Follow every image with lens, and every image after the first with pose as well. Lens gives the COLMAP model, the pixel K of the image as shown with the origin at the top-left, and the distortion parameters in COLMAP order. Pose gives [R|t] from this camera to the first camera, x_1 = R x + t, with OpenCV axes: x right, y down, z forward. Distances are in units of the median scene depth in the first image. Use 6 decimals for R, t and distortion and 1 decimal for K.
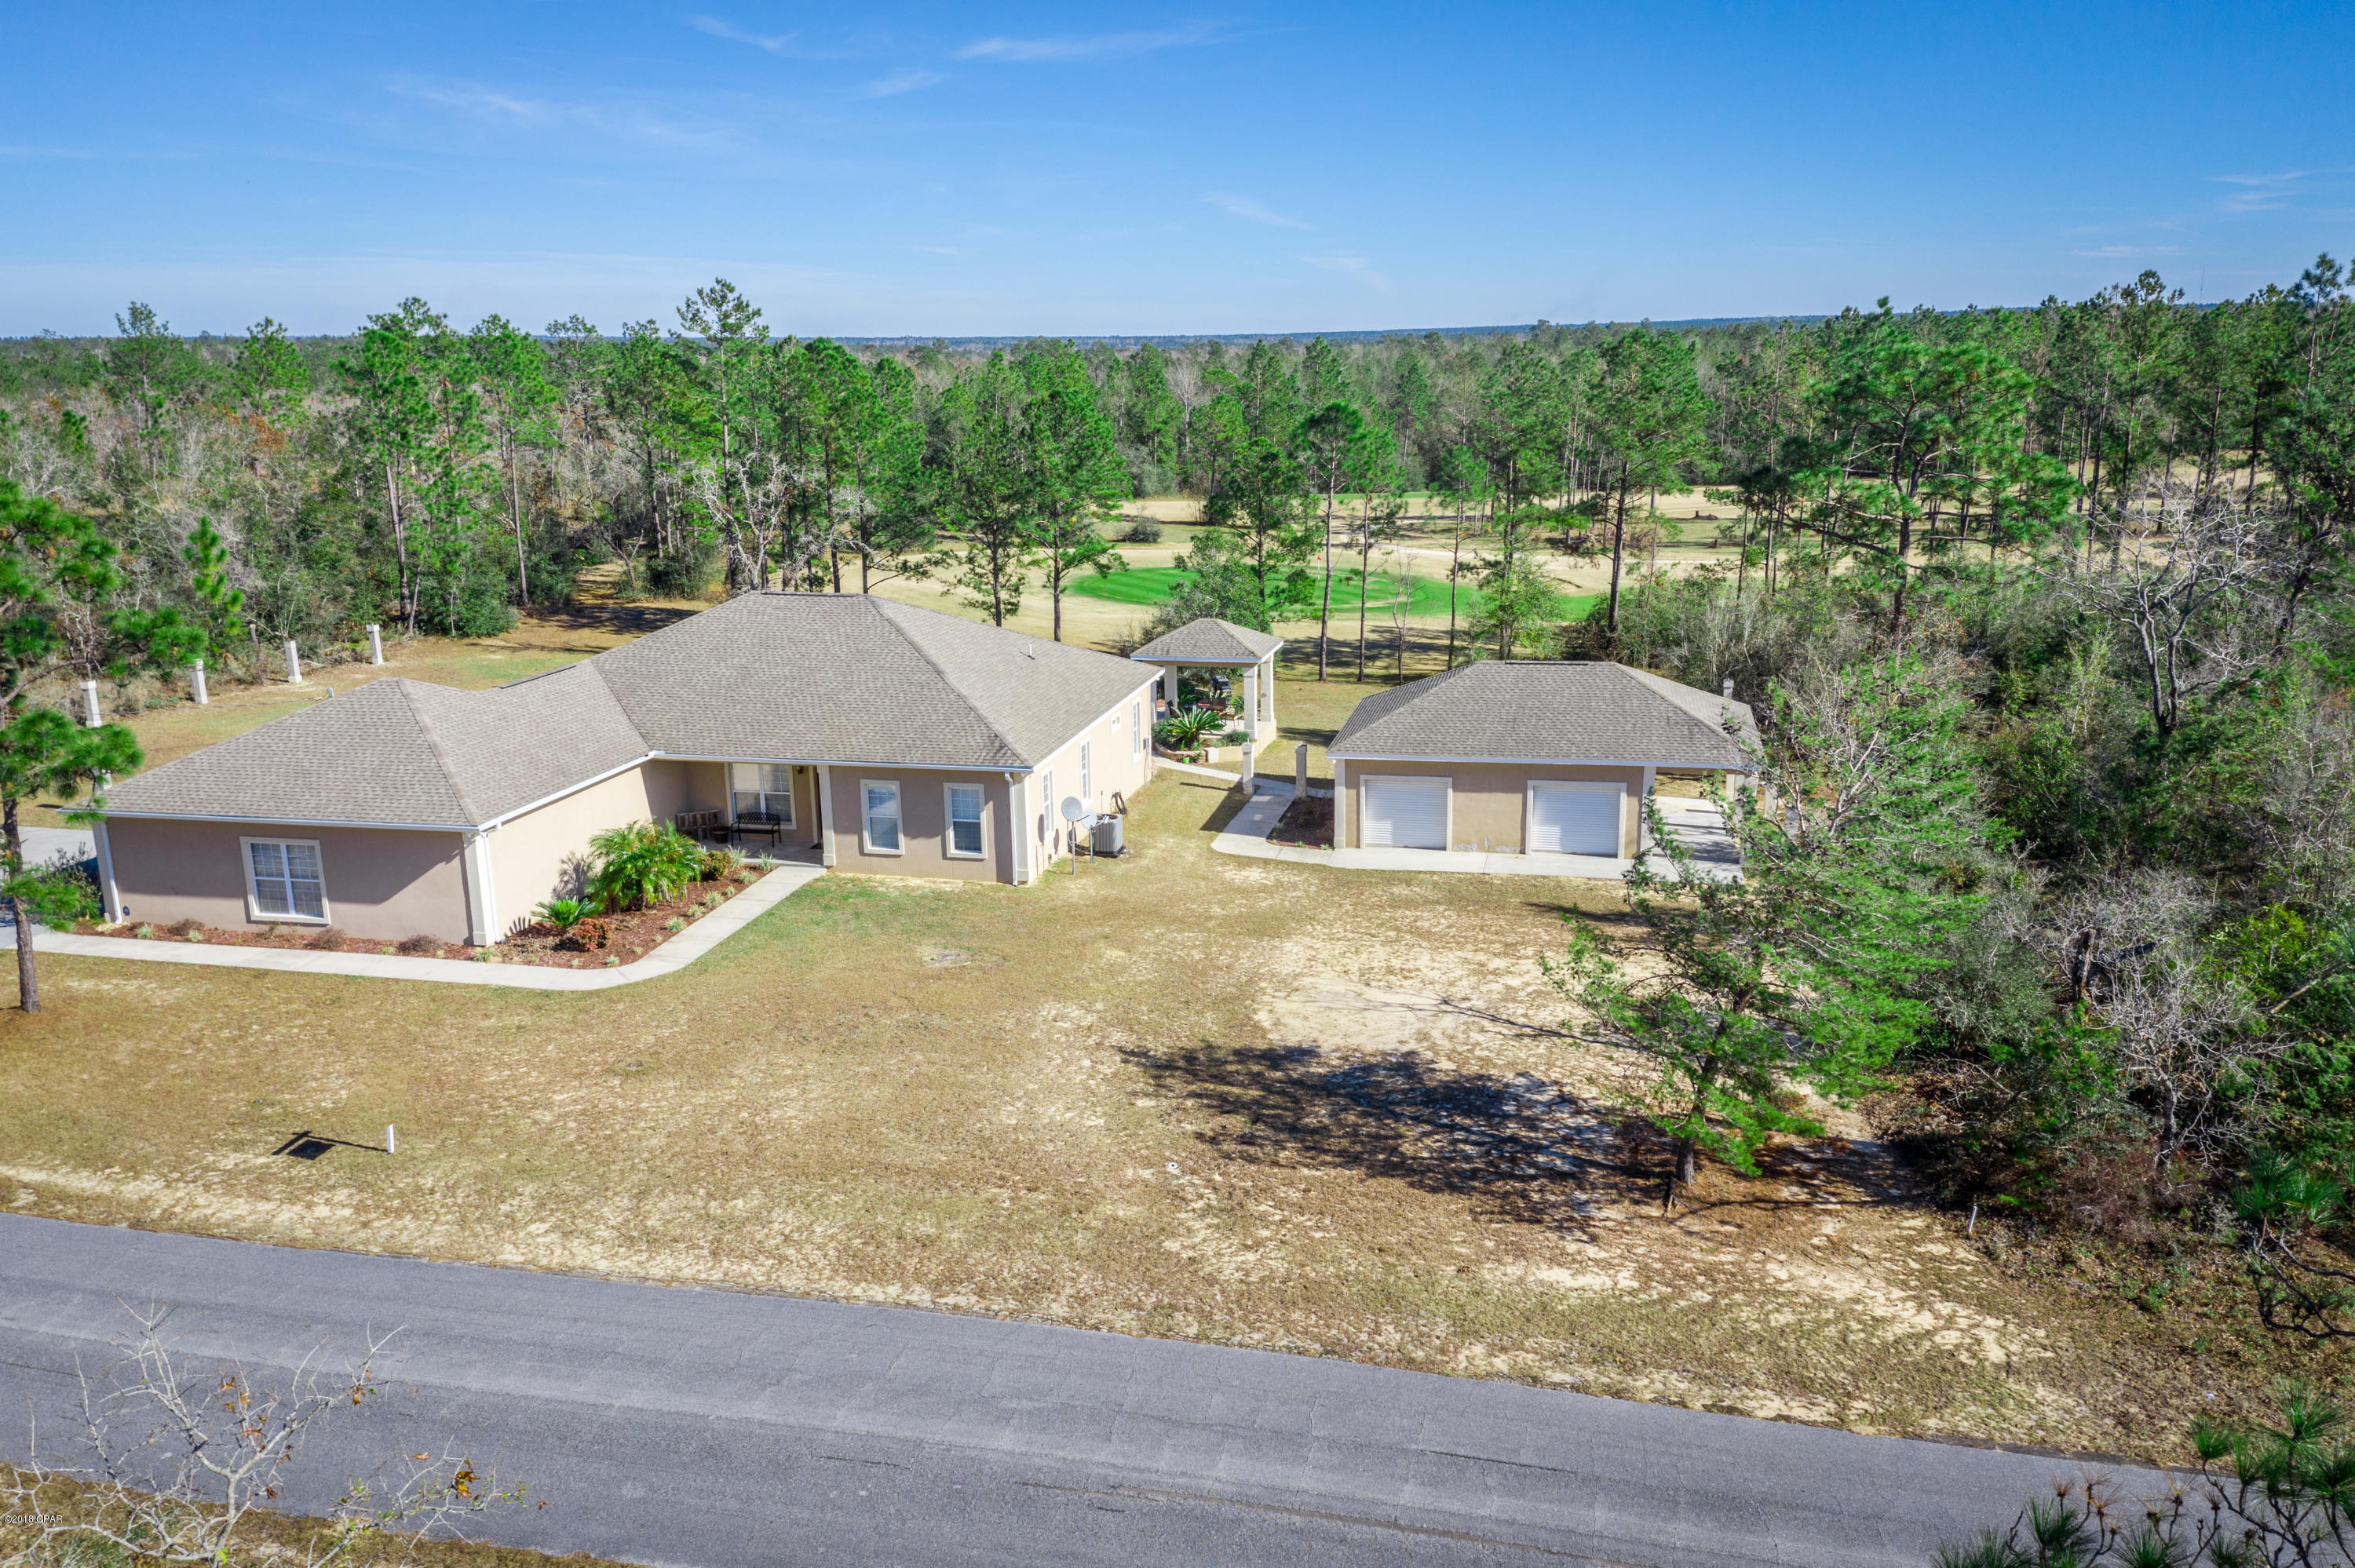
lens RADIAL K [[1800.2, 0, 1182.8], [0, 1800.2, 815.0], [0, 0, 1]] dist [0.253281, -0.350628]
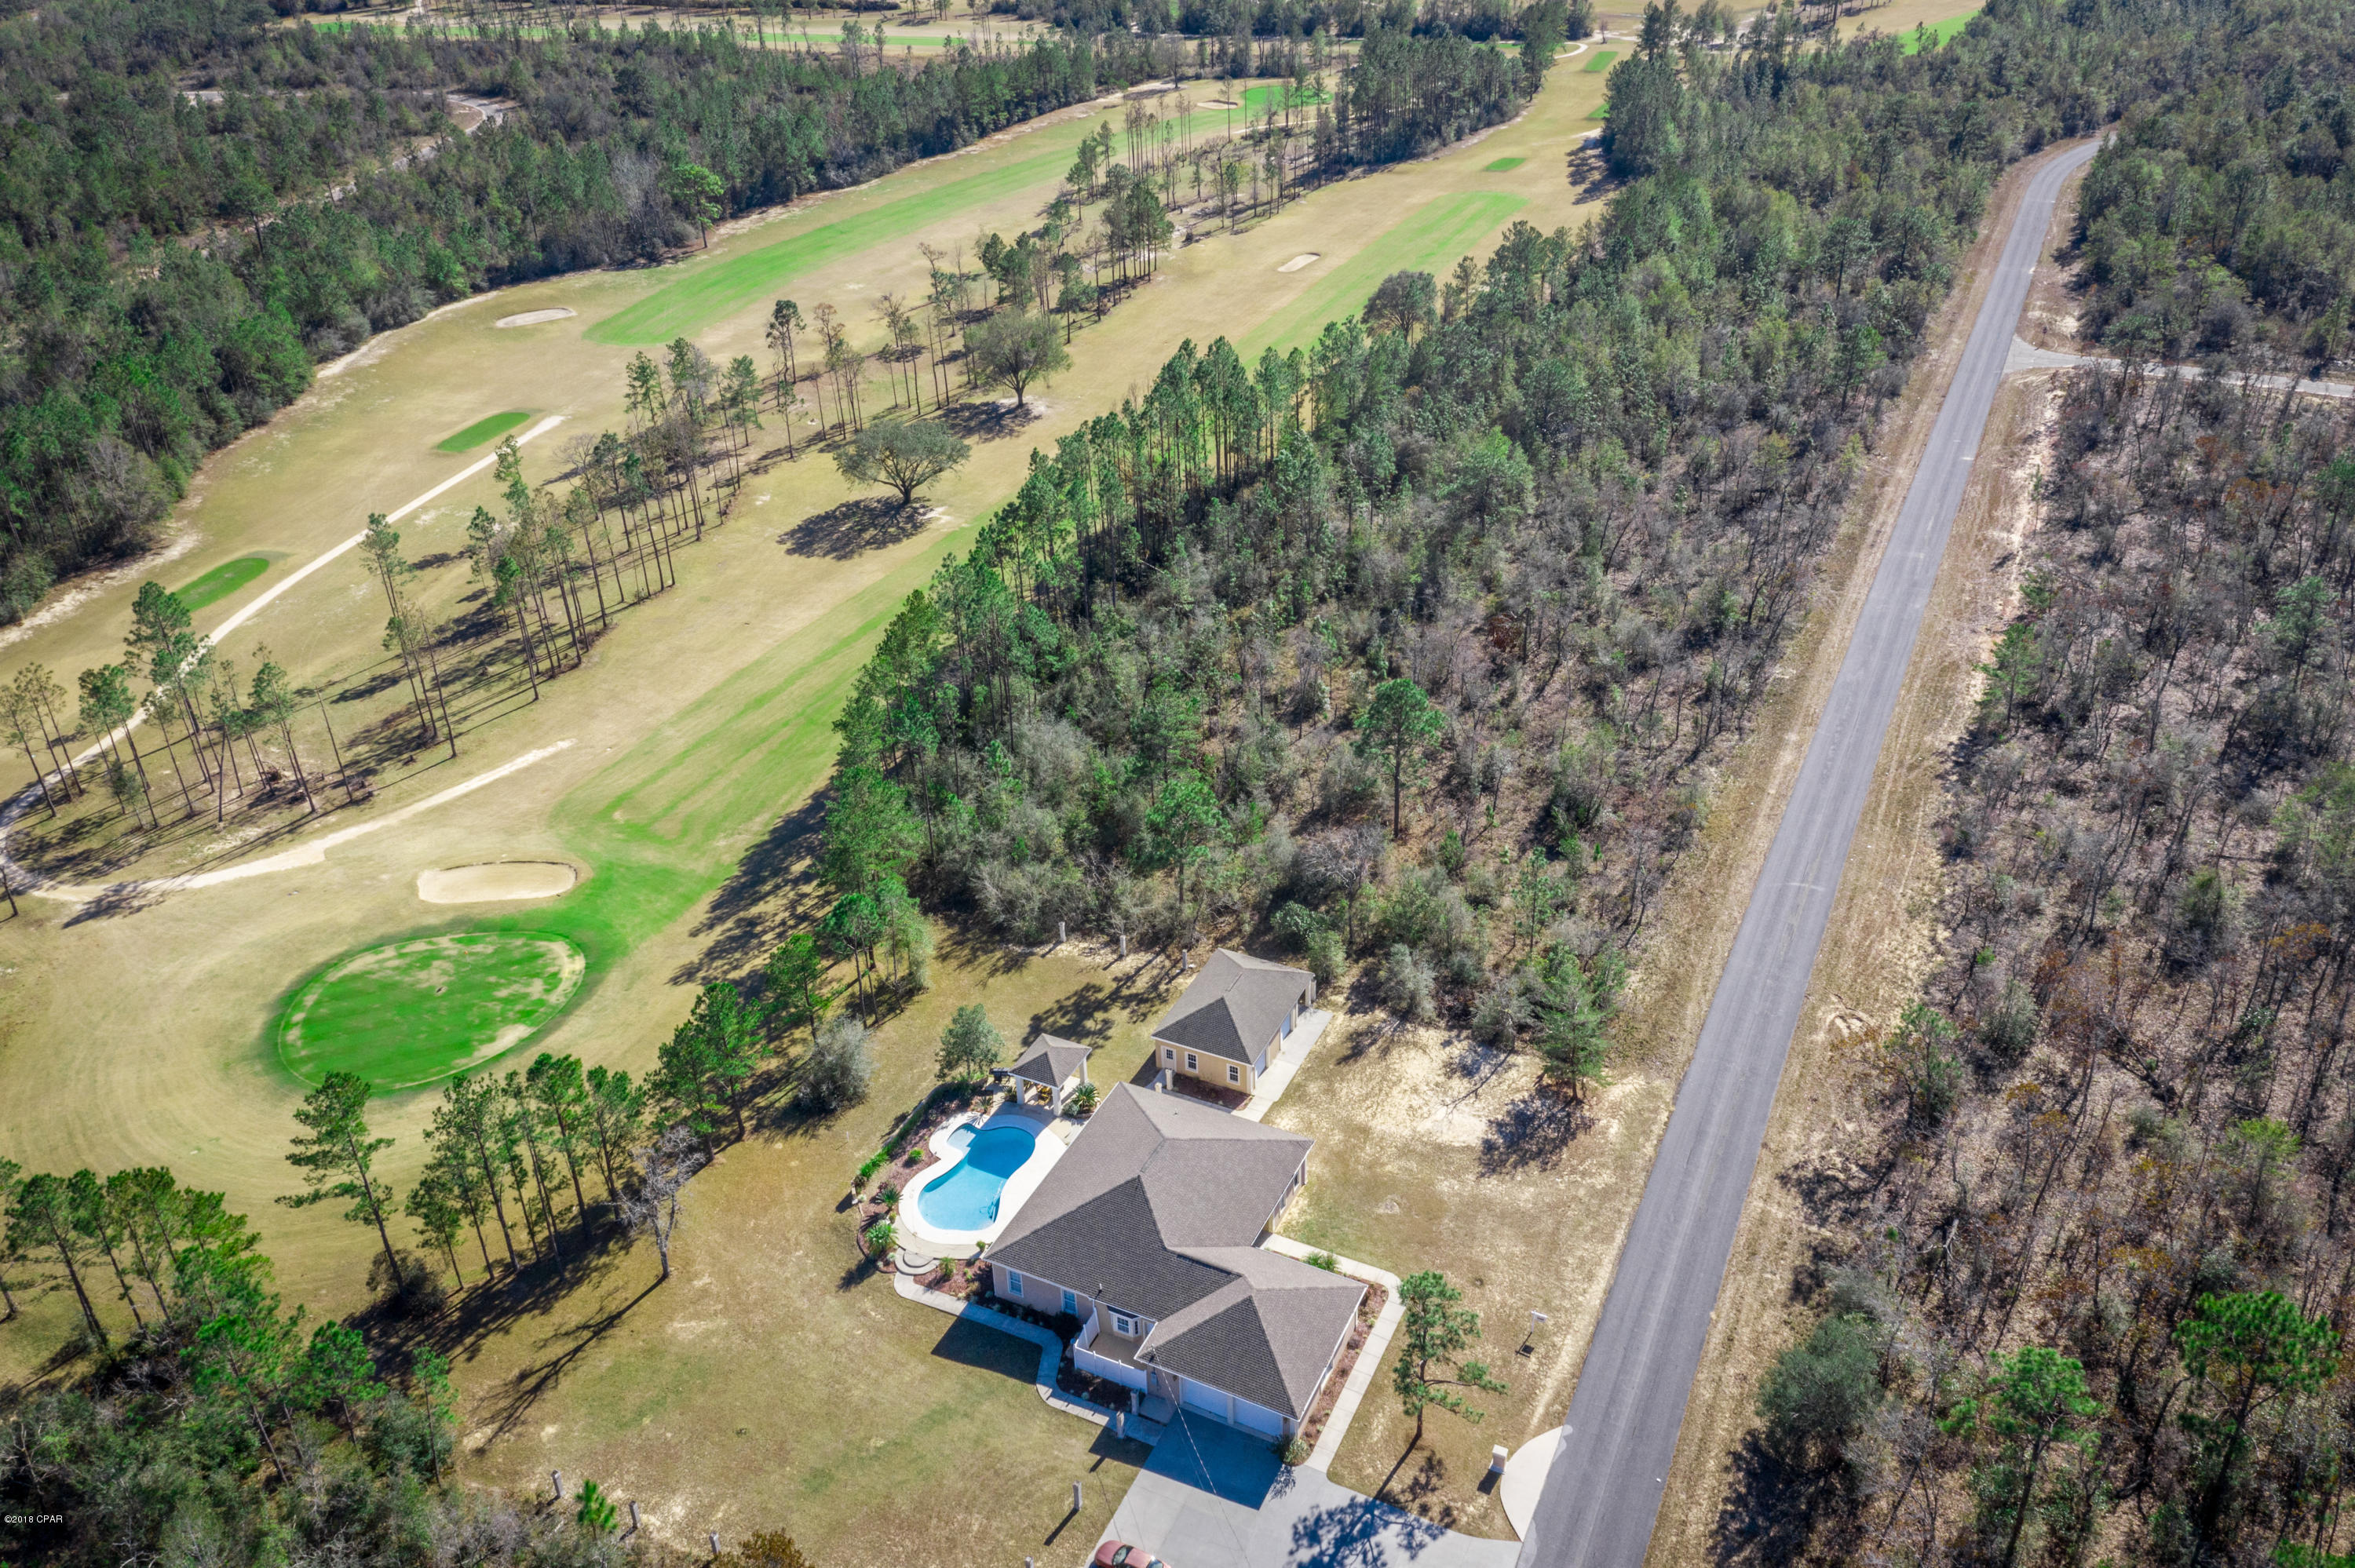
lens RADIAL K [[1800.2, 0, 1182.8], [0, 1800.2, 815.0], [0, 0, 1]] dist [0.253281, -0.350628]
pose [[0.219001, -0.498765, 0.838613, -2.264289], [0.263036, 0.857836, 0.441508, -1.774041], [-0.939601, 0.123894, 0.319060, 0.314360]]
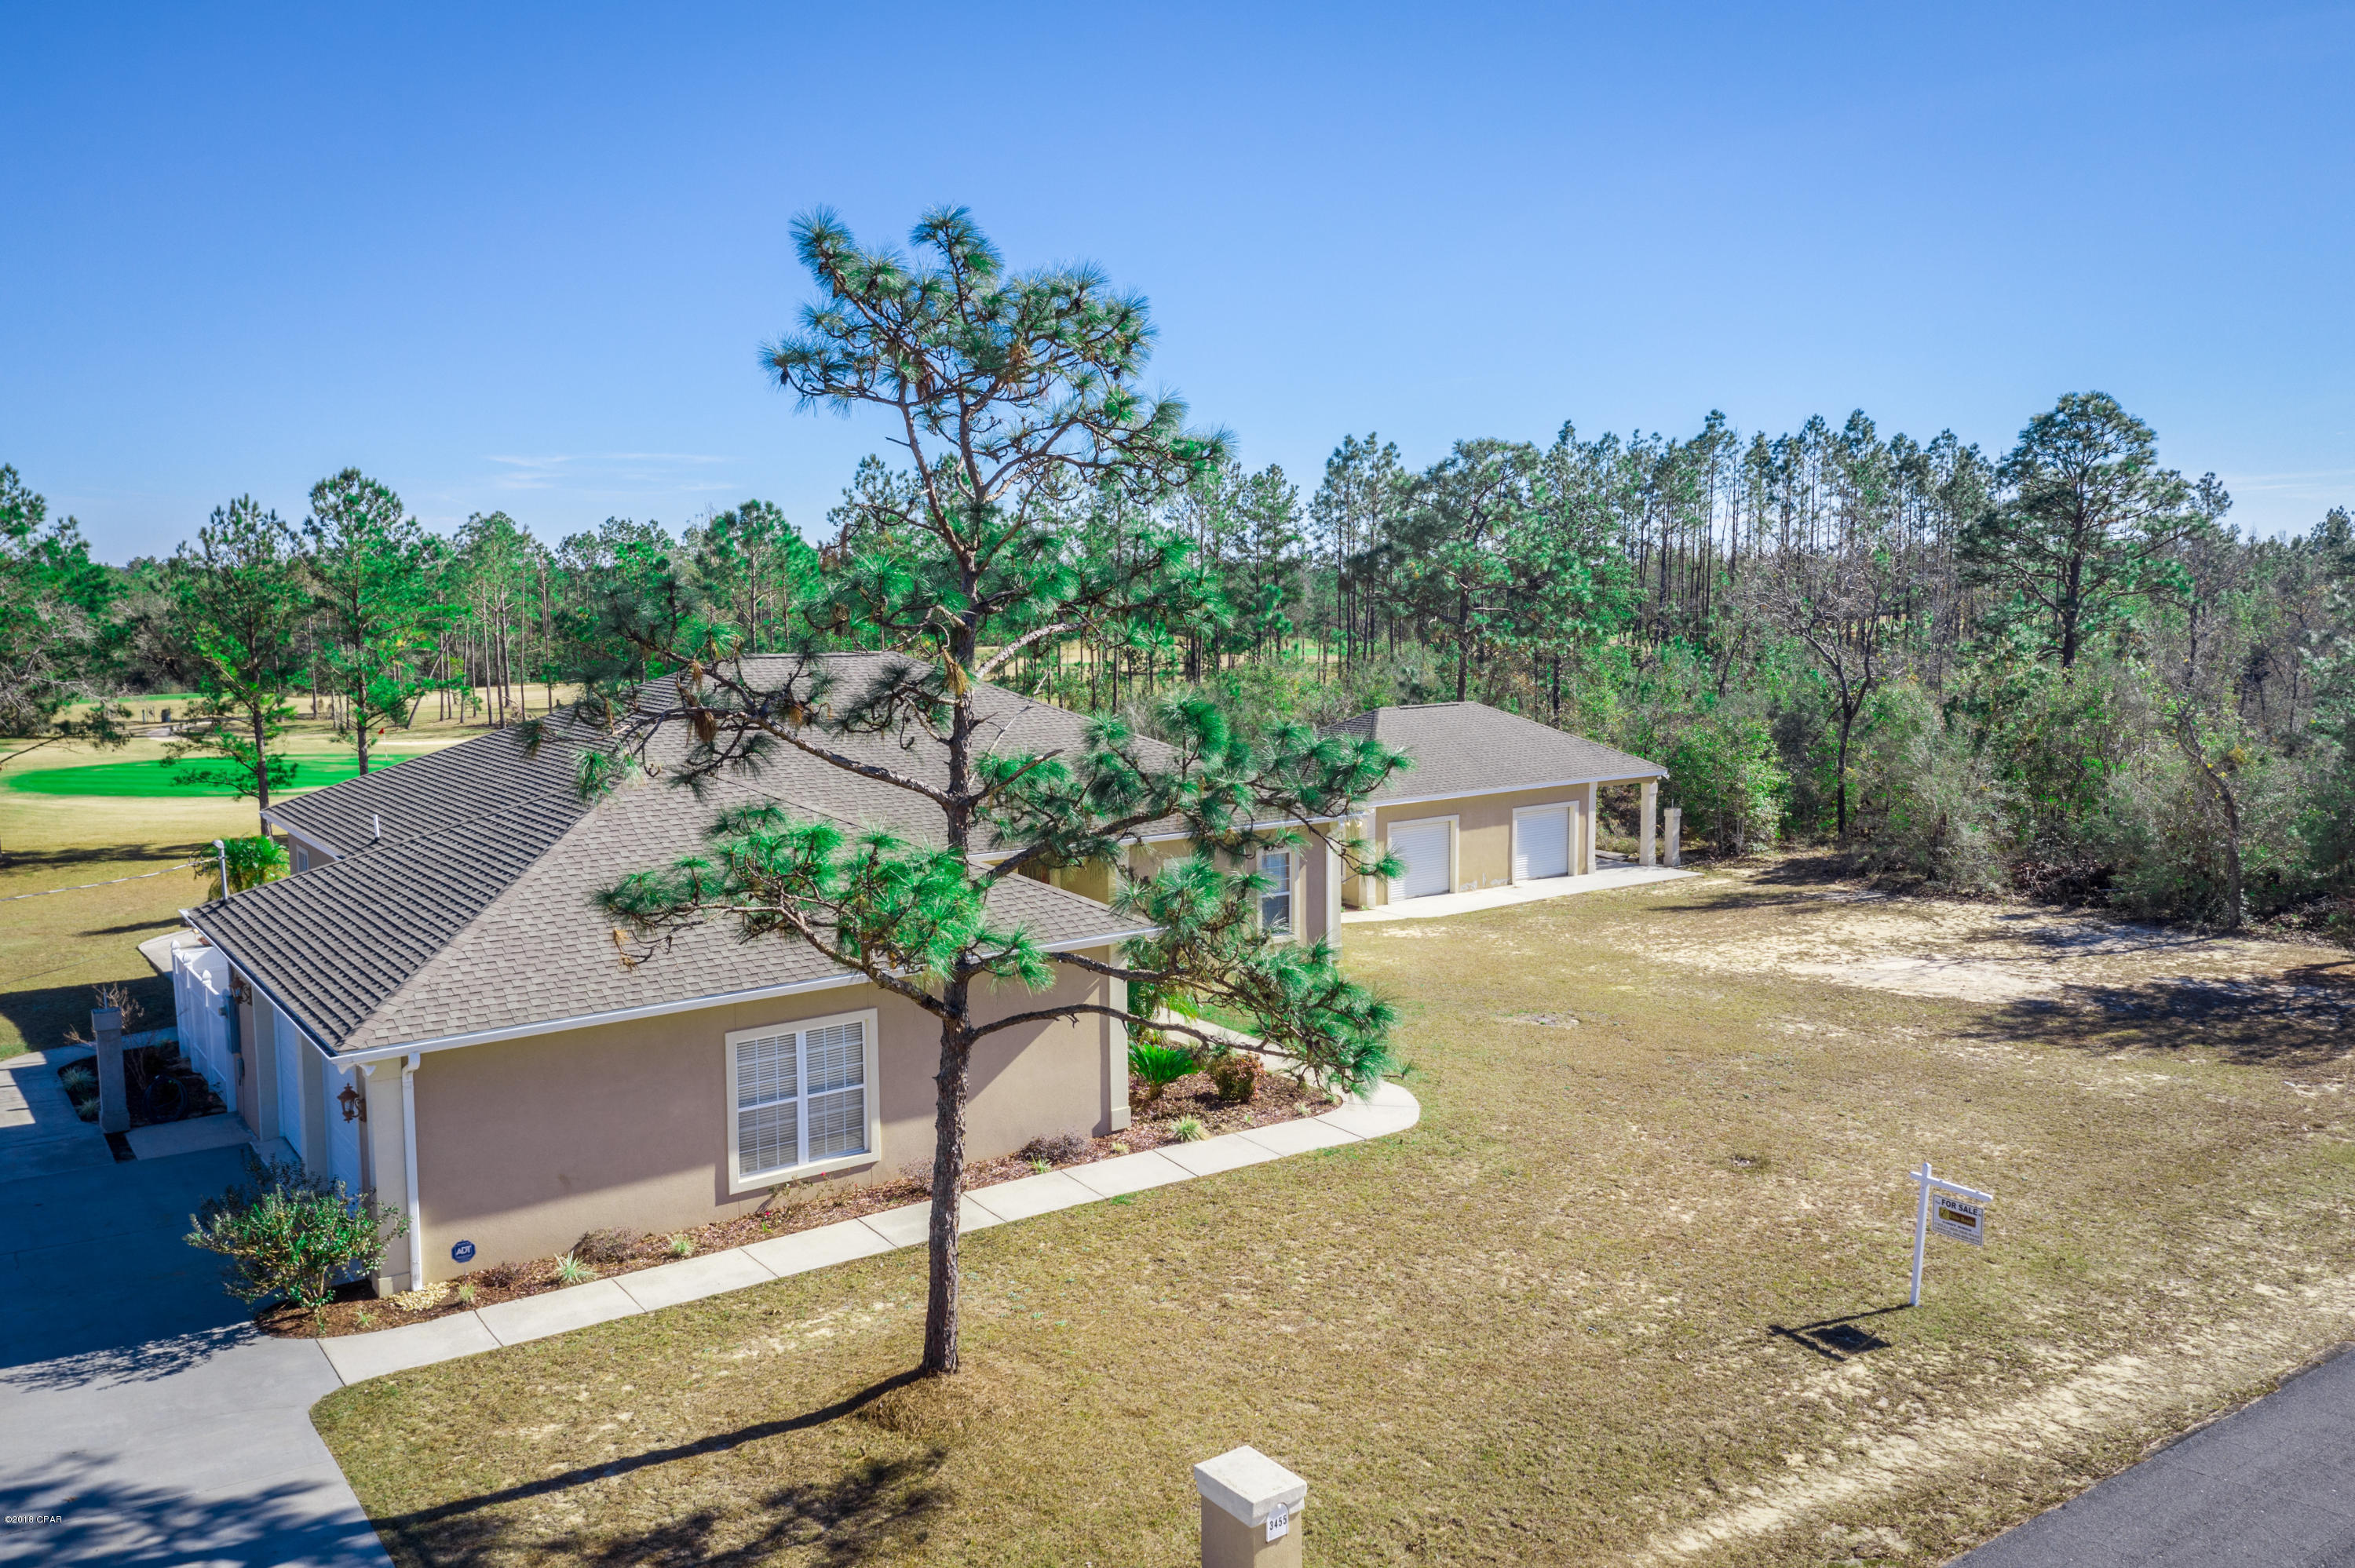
lens RADIAL K [[1800.2, 0, 1182.8], [0, 1800.2, 815.0], [0, 0, 1]] dist [0.253281, -0.350628]
pose [[0.660031, -0.086476, 0.746245, -0.816517], [0.186089, 0.981214, -0.050885, 0.001183], [-0.727826, 0.172454, 0.663724, 0.564266]]
